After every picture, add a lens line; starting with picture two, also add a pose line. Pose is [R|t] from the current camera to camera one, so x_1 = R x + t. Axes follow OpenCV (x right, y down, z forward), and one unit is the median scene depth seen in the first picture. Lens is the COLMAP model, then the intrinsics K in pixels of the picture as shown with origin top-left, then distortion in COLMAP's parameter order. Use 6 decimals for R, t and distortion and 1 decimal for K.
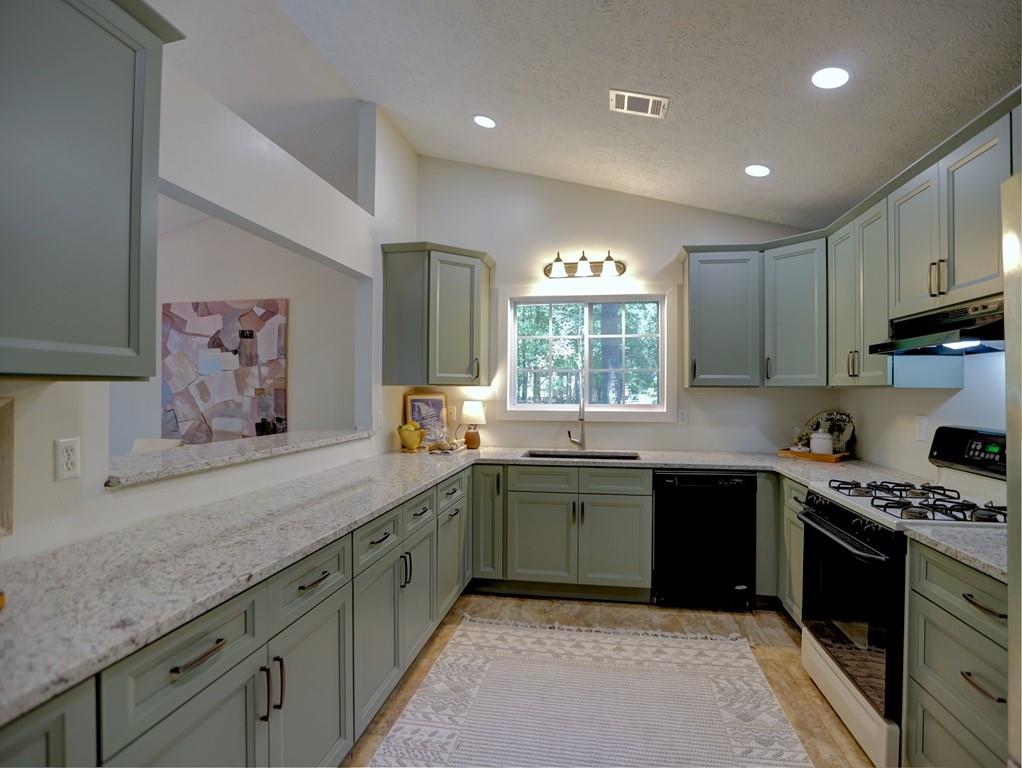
lens RADIAL K [[528.3, 0, 519.4], [0, 528.3, 387.0], [0, 0, 1]] dist [-0.050097, 0.020875]
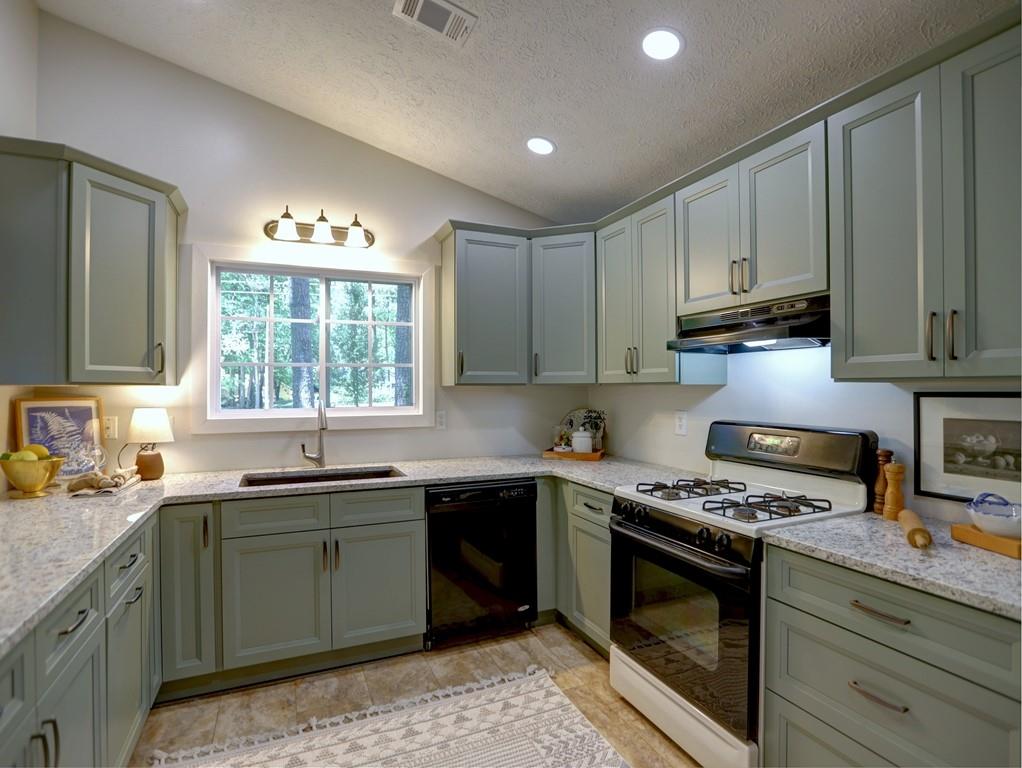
lens RADIAL K [[528.3, 0, 518.6], [0, 528.3, 386.5], [0, 0, 1]] dist [-0.050097, 0.020875]
pose [[0.832493, -0.005983, 0.554003, -0.069697], [0.005530, 0.999982, 0.002489, 0.000548], [-0.554008, 0.000991, 0.832511, 0.222170]]
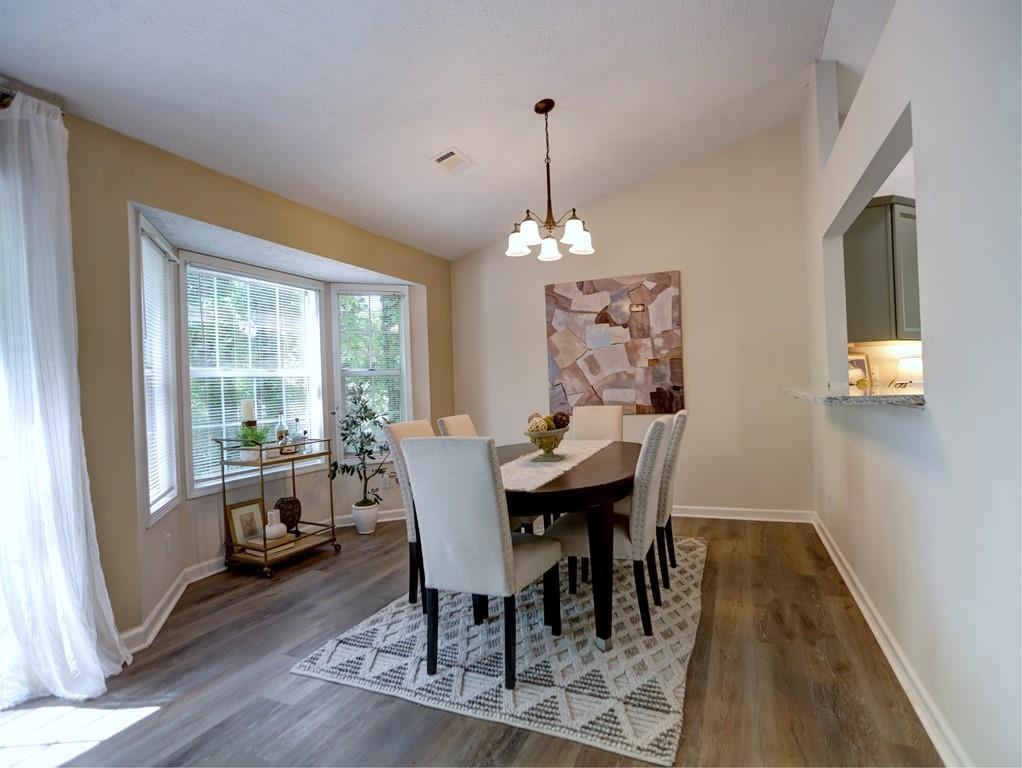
lens RADIAL K [[528.3, 0, 519.1], [0, 528.3, 381.6], [0, 0, 1]] dist [-0.050097, 0.020875]
pose [[0.975227, -0.037235, -0.218048, -0.652290], [0.036908, 0.999303, -0.005577, 0.053661], [0.218104, -0.002609, 0.975922, -0.100990]]
